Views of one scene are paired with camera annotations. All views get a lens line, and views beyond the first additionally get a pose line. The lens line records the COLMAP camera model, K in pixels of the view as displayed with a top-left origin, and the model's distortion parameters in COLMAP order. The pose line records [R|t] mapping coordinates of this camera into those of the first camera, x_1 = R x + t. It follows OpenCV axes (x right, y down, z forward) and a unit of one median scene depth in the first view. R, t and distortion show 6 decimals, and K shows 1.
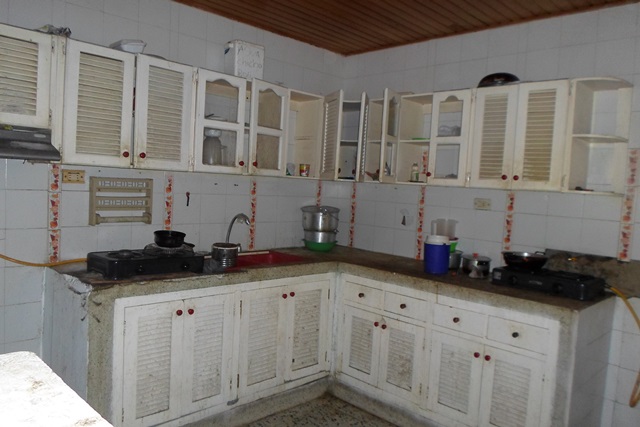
lens RADIAL K [[492.8, 0, 325.5], [0, 492.8, 213.1], [0, 0, 1]] dist [-0.032171, -0.003389]
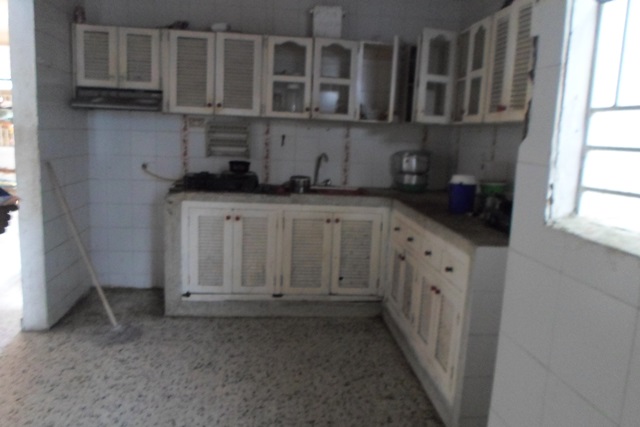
lens RADIAL K [[492.8, 0, 325.5], [0, 492.8, 213.1], [0, 0, 1]] dist [-0.032171, -0.003389]
pose [[0.771693, 0.079899, -0.630957, 0.713649], [-0.039507, 0.996184, 0.077828, 0.063272], [0.634767, -0.035132, 0.771904, 0.087492]]
